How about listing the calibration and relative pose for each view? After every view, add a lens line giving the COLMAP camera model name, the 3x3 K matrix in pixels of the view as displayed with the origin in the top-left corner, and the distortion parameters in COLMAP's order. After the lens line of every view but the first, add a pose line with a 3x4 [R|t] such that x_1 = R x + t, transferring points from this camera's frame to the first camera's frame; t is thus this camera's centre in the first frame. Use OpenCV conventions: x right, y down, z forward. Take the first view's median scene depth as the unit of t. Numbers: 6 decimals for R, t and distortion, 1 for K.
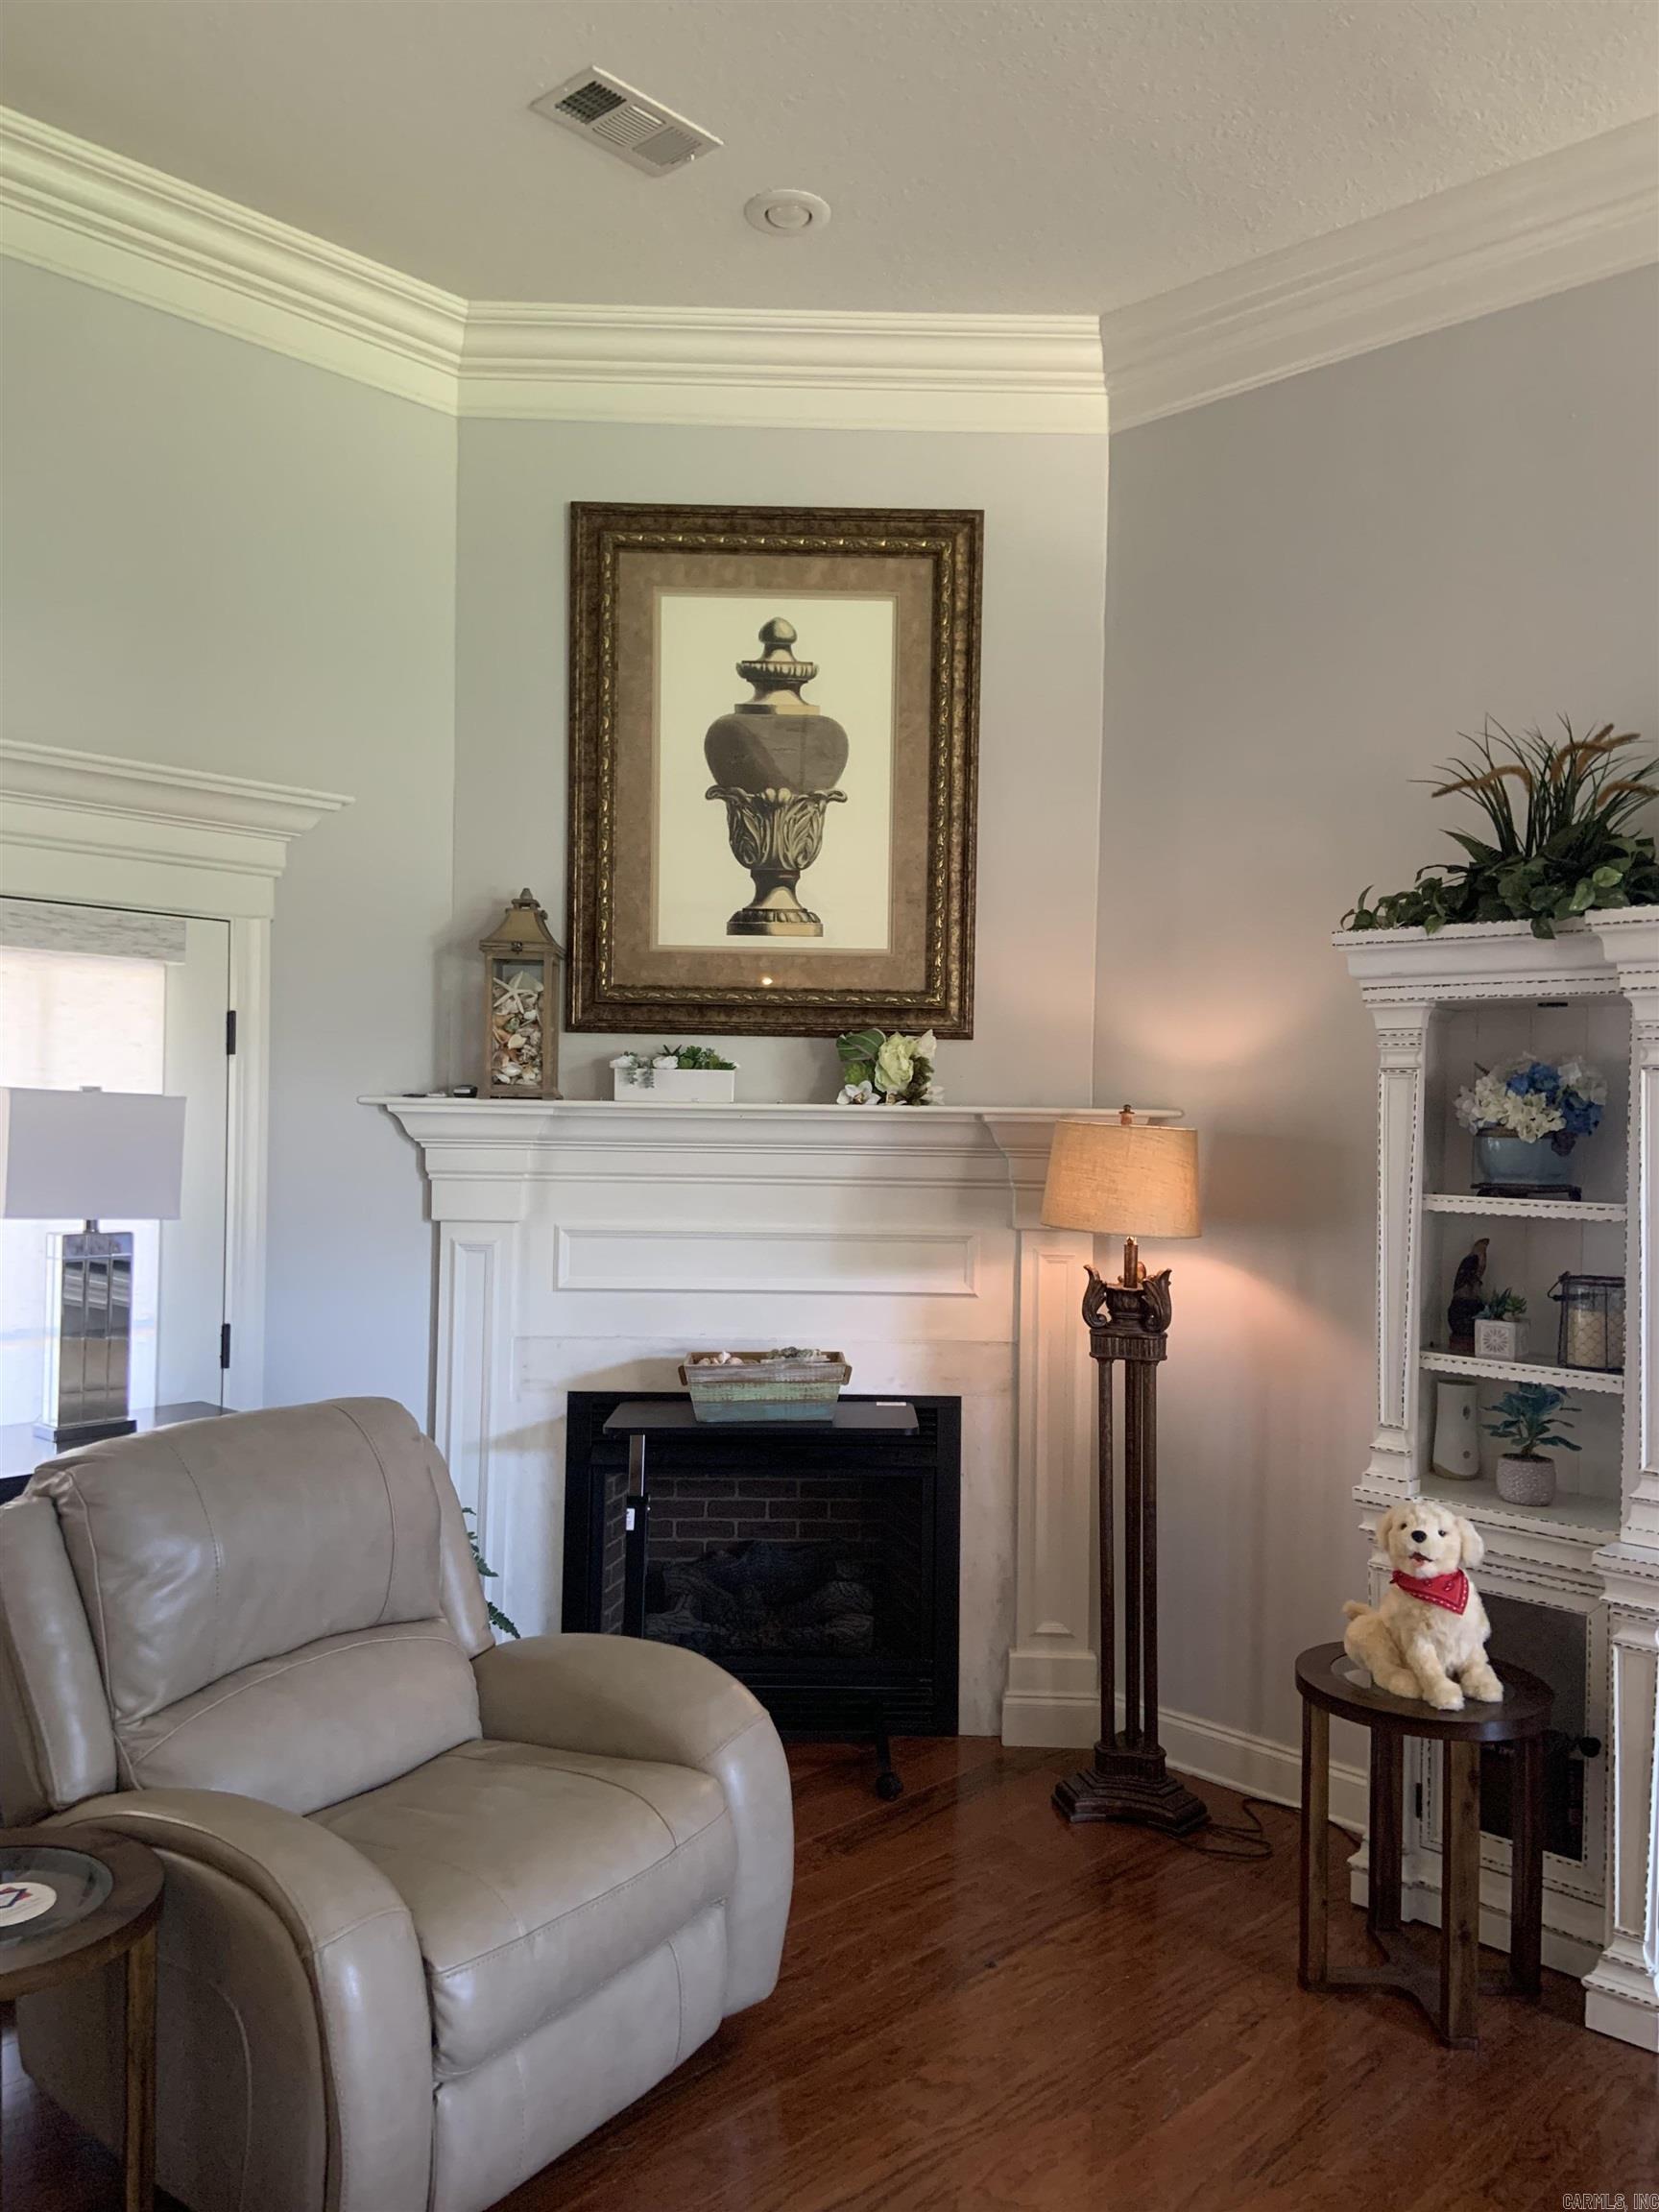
lens RADIAL K [[1669.7, 0, 848.5], [0, 1669.7, 1121.0], [0, 0, 1]] dist [0.068326, -0.067295]
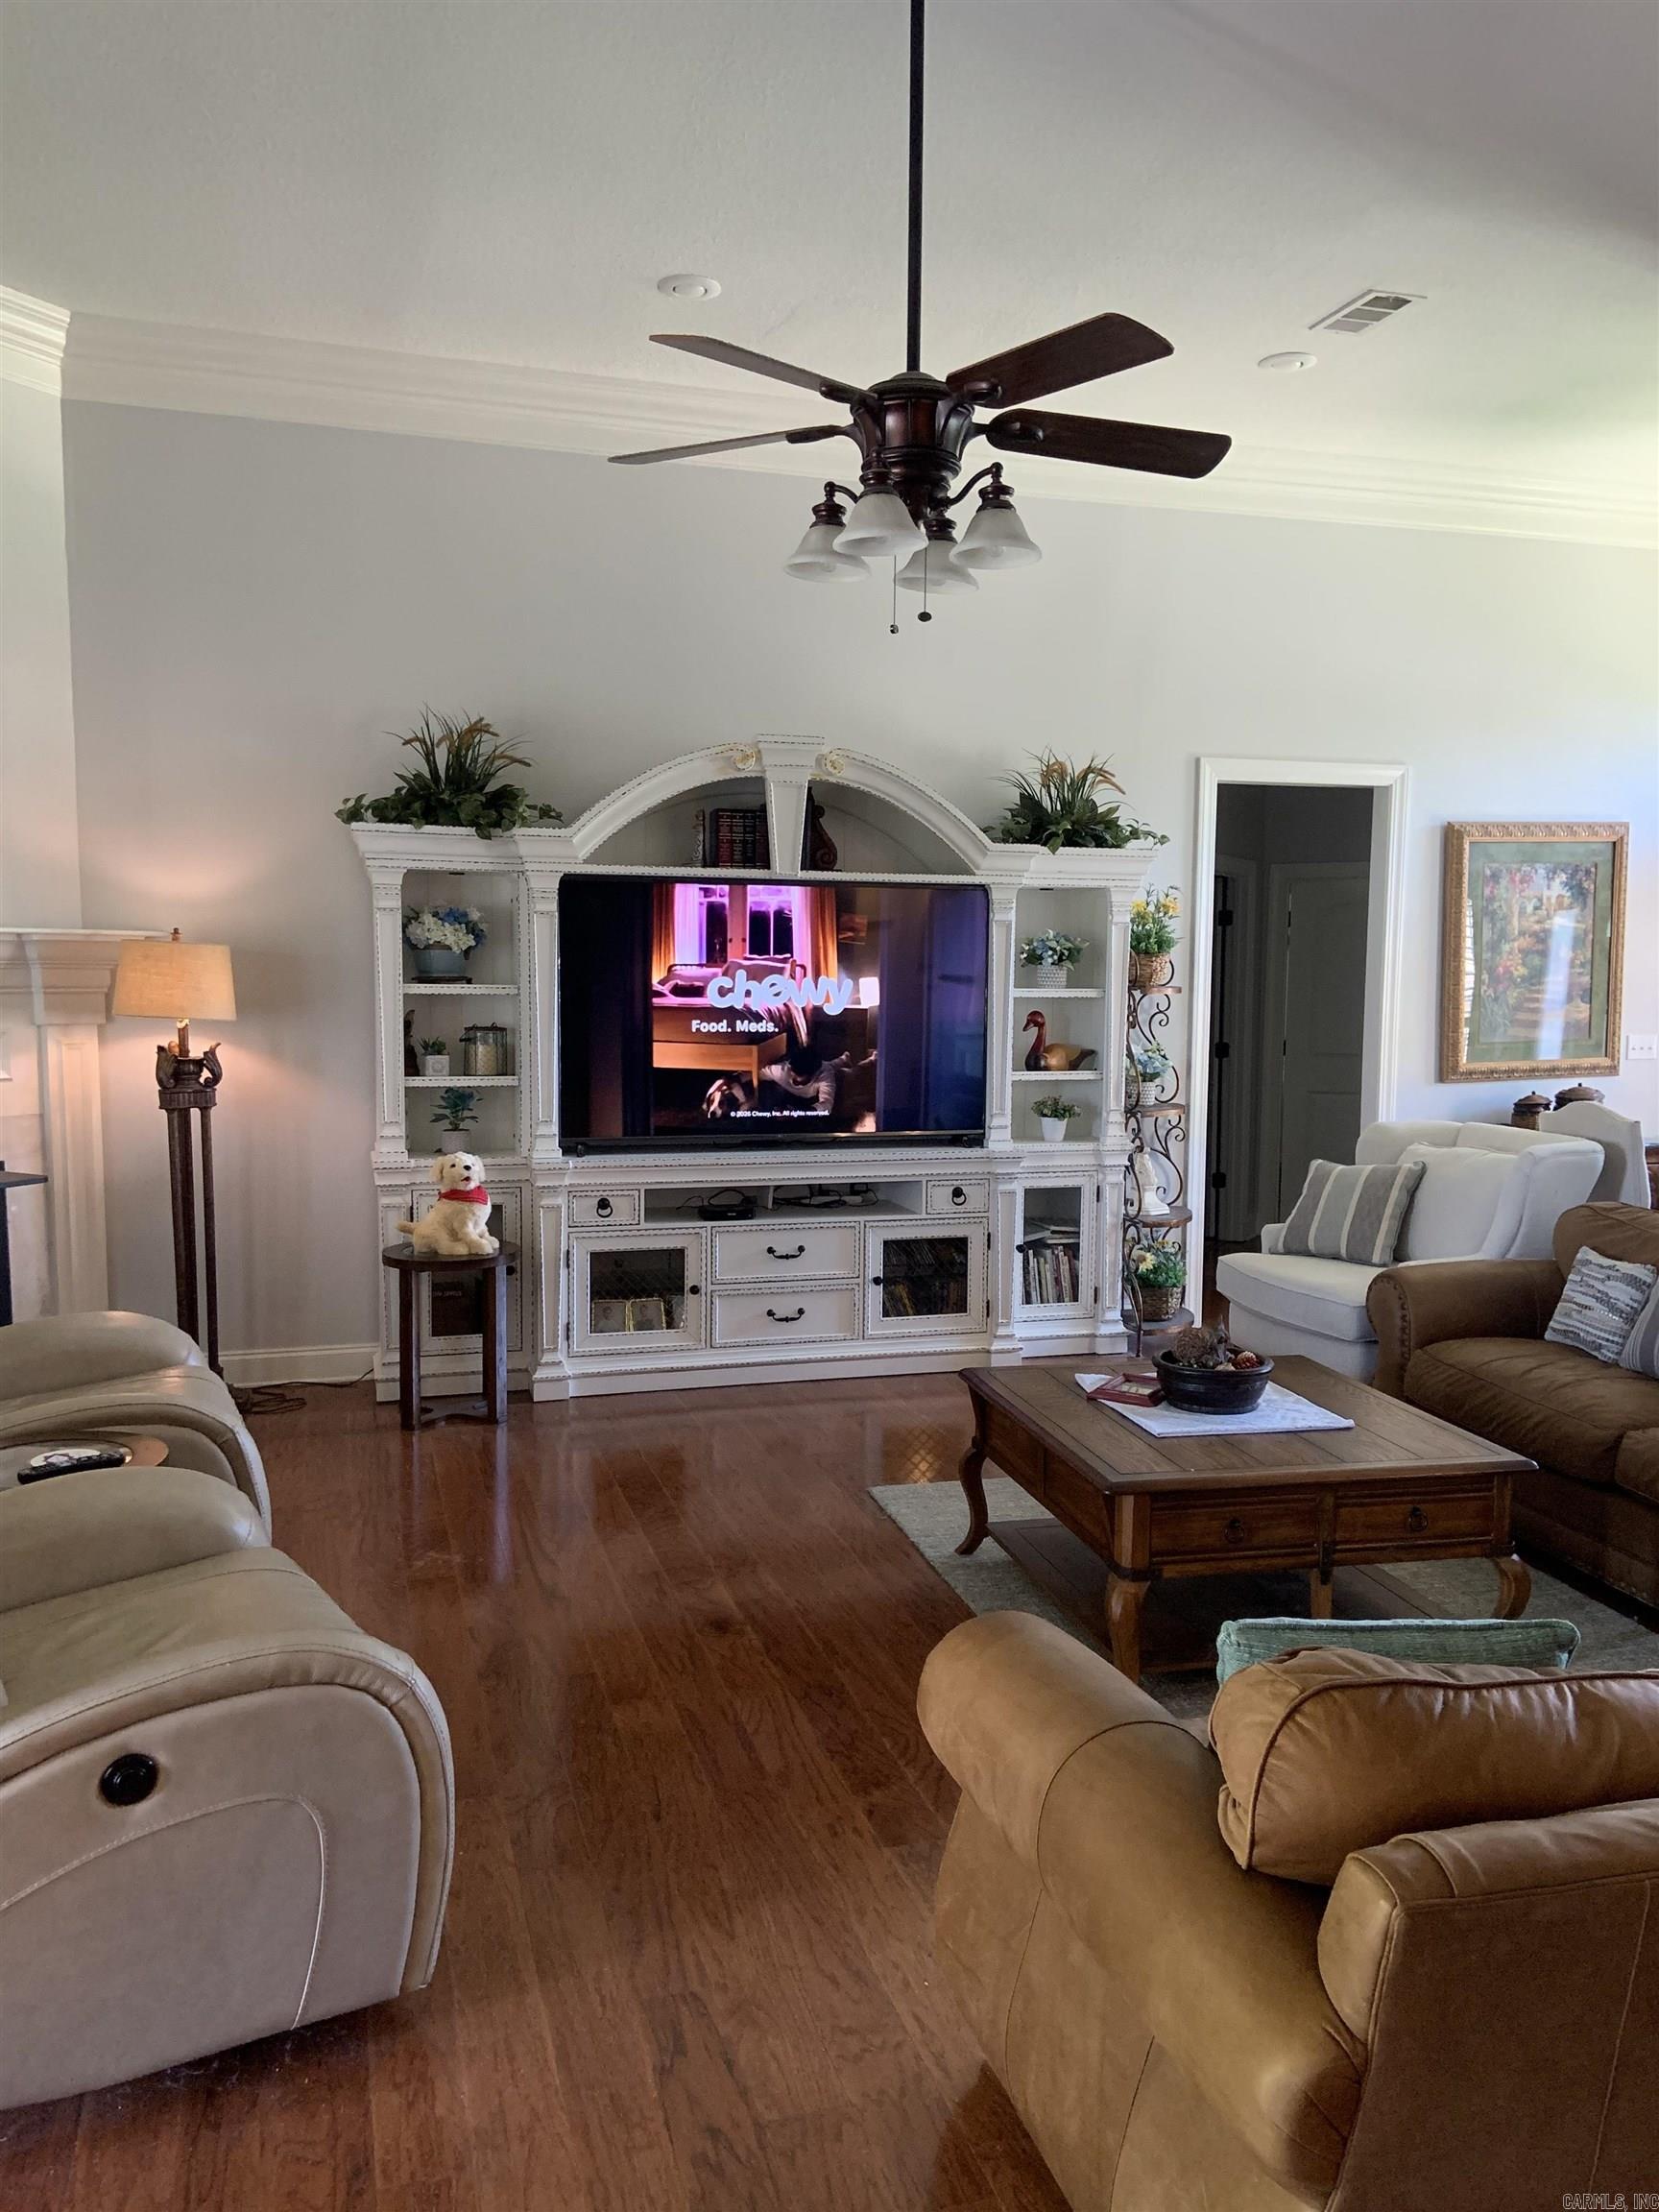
lens RADIAL K [[1669.7, 0, 827.4], [0, 1669.7, 1103.9], [0, 0, 1]] dist [0.068326, -0.067295]
pose [[0.476869, -0.084788, 0.874875, -0.946937], [0.004034, 0.995537, 0.094283, 0.006546], [-0.878965, -0.041432, 0.475083, -0.183919]]
